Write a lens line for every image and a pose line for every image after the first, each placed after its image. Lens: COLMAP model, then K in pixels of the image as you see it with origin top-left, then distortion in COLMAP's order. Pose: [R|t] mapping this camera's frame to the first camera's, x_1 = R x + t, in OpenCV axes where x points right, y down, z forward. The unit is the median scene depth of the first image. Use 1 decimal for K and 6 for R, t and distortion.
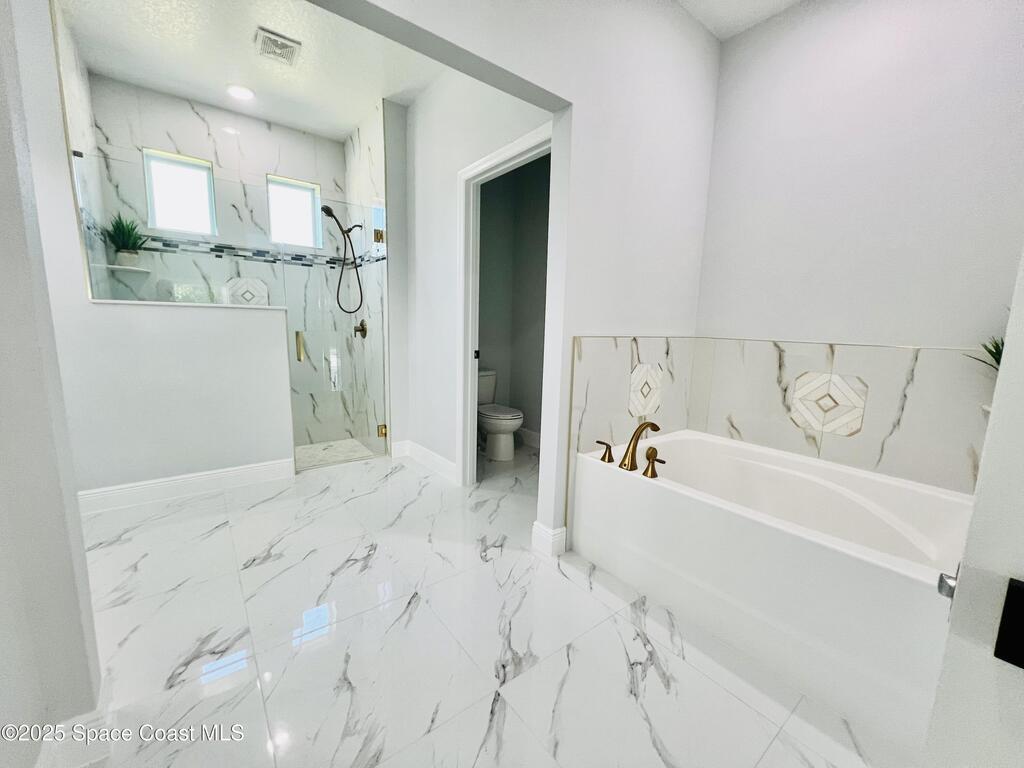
lens RADIAL K [[410.6, 0, 516.2], [0, 410.6, 386.1], [0, 0, 1]] dist [-0.001467, -0.000108]
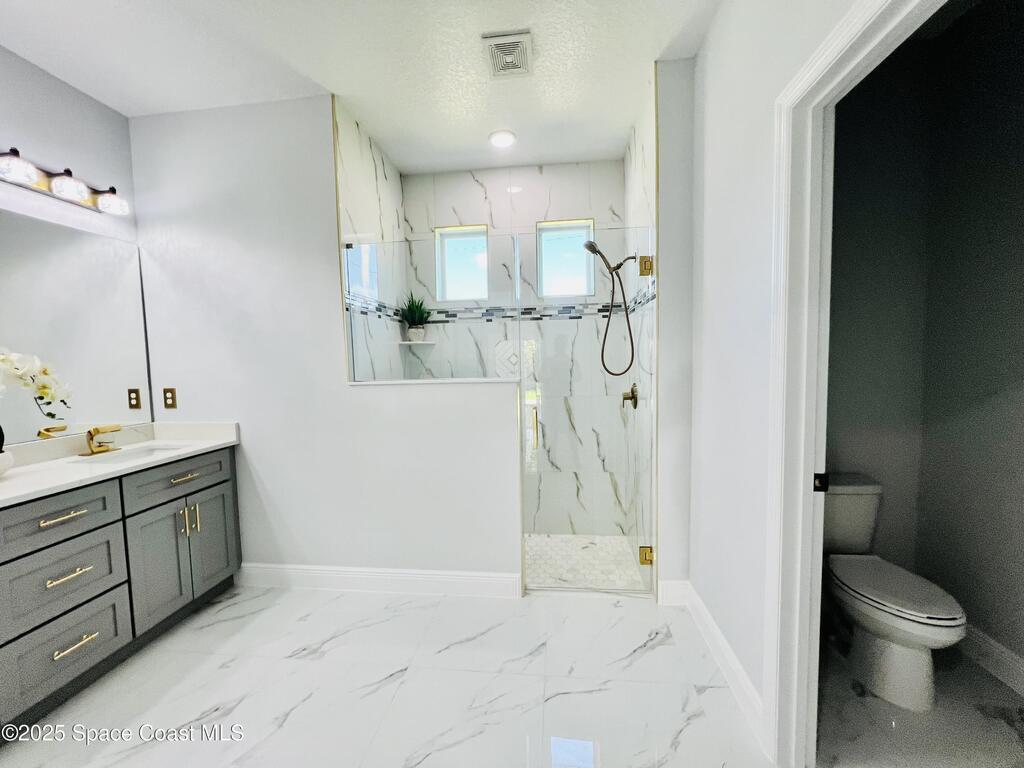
lens RADIAL K [[410.6, 0, 512.2], [0, 410.6, 383.8], [0, 0, 1]] dist [-0.001467, -0.000108]
pose [[0.706299, 0.003435, -0.707905, -0.015575], [-0.067162, 0.995803, -0.062178, -0.114682], [0.704720, 0.091460, 0.703566, 0.382671]]
